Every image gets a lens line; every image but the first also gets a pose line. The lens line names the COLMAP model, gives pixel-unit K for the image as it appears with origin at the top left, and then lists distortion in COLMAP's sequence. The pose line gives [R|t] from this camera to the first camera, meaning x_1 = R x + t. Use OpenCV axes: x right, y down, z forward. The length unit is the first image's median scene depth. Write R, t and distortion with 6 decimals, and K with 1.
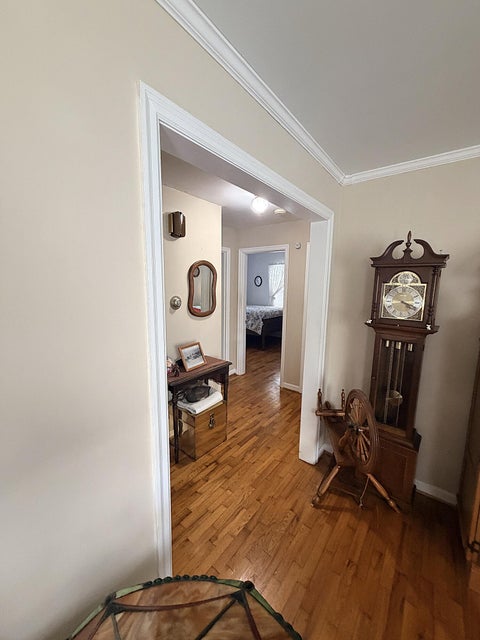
lens RADIAL K [[254.6, 0, 239.6], [0, 254.6, 320.4], [0, 0, 1]] dist [-0.000544, -0.000113]
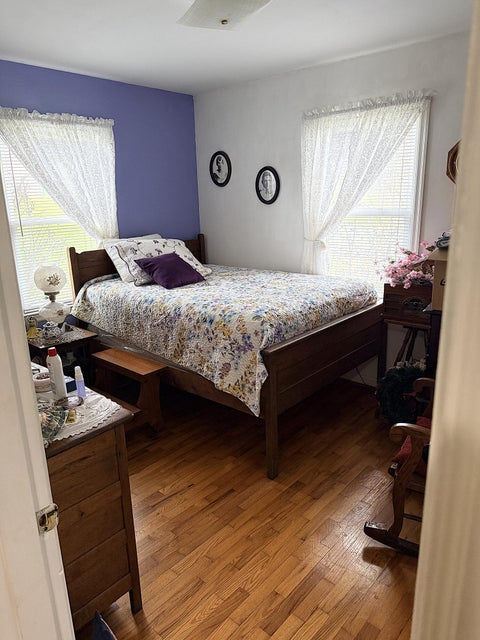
lens RADIAL K [[453.2, 0, 239.6], [0, 453.2, 319.8], [0, 0, 1]] dist [0.000032, 0.000073]
pose [[0.997496, -0.009390, -0.070094, 0.097423], [0.018551, 0.991182, 0.131205, -0.089902], [0.068244, -0.132177, 0.988874, 0.595754]]
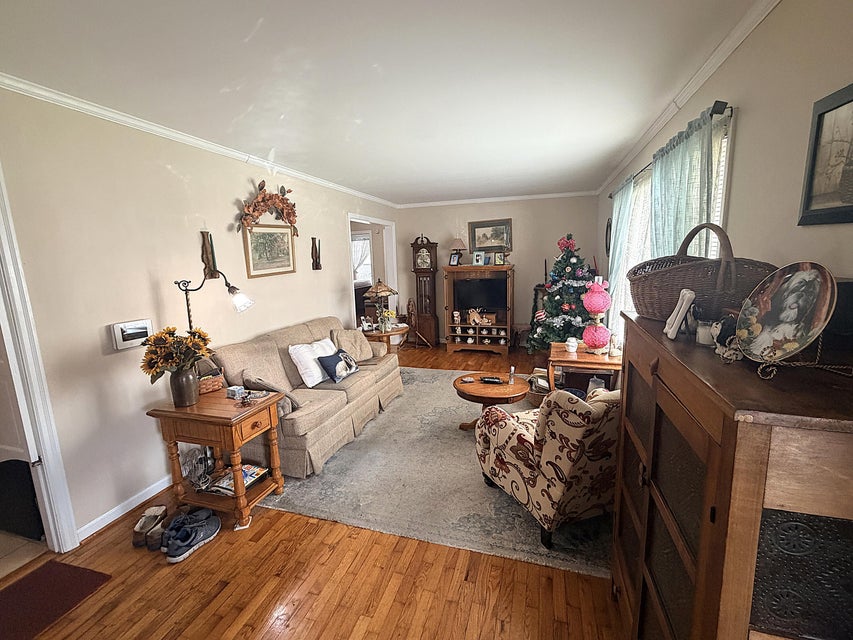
lens RADIAL K [[372.7, 0, 428.3], [0, 372.7, 319.5], [0, 0, 1]] dist [0.000087, 0.000000]
pose [[0.929494, -0.100695, 0.354826, -0.225020], [0.095777, 0.994906, 0.031445, 0.129507], [-0.356185, 0.004756, 0.934403, -0.809081]]
